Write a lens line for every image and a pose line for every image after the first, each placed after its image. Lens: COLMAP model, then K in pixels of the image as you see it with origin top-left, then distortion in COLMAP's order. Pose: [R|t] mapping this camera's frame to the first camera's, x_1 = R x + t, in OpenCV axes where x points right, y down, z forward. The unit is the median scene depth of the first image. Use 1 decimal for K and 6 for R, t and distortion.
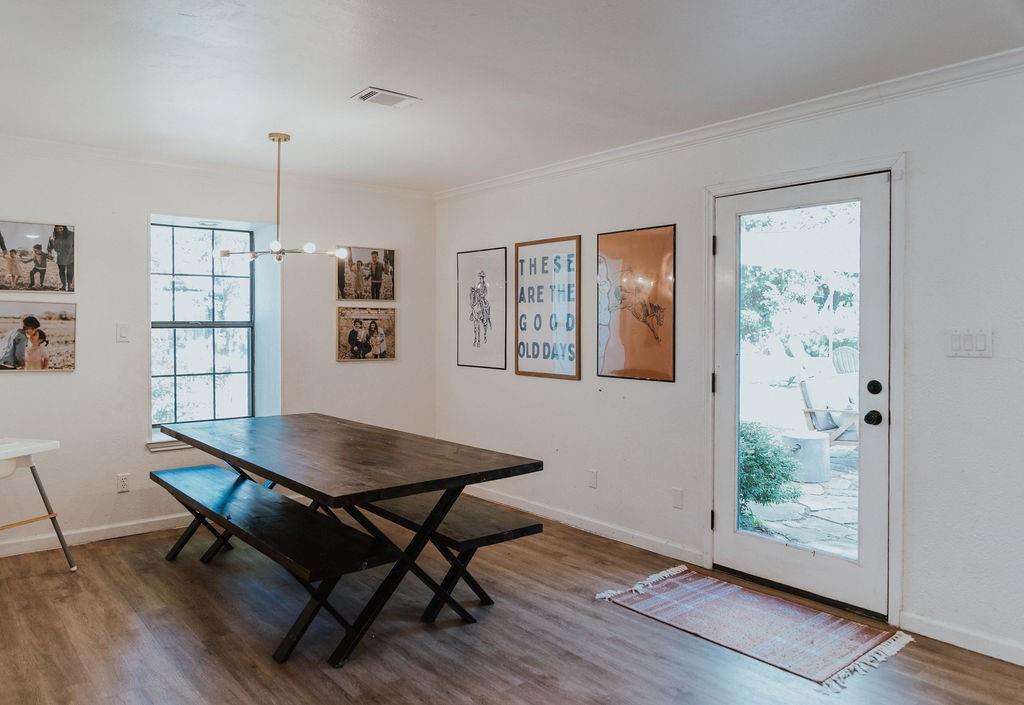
lens RADIAL K [[715.6, 0, 511.3], [0, 715.6, 345.5], [0, 0, 1]] dist [0.000597, 0.000142]
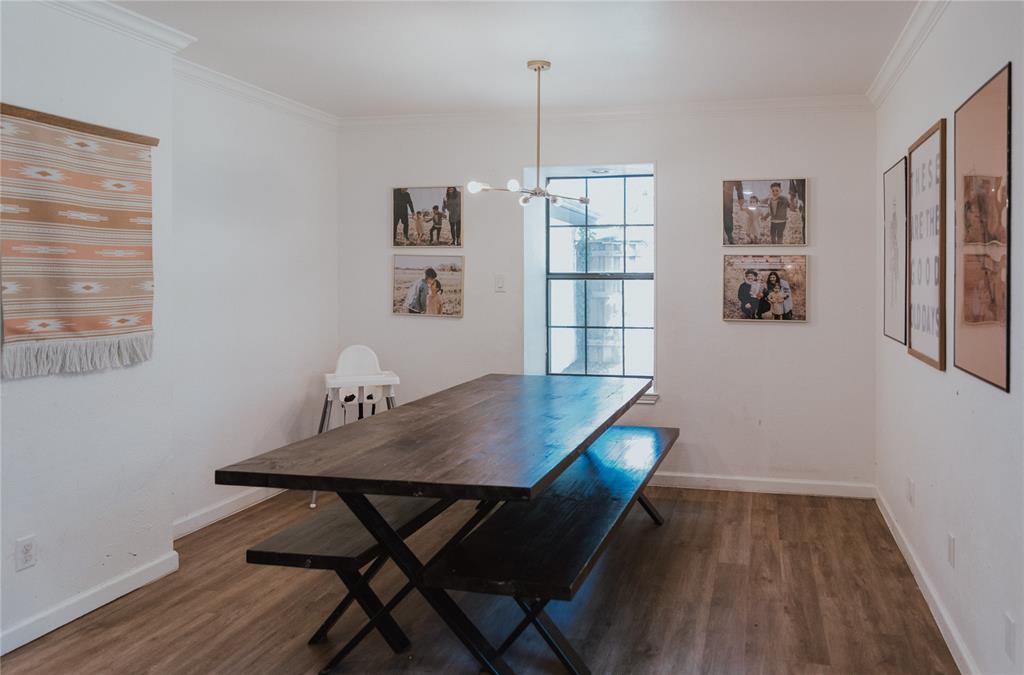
lens RADIAL K [[729.1, 0, 512.4], [0, 729.1, 298.3], [0, 0, 1]] dist [-0.004059, -0.000202]
pose [[0.630145, 0.025696, -0.776052, 0.256179], [-0.026228, 0.999586, 0.011801, -0.007291], [0.776034, 0.012918, 0.630558, 0.281515]]
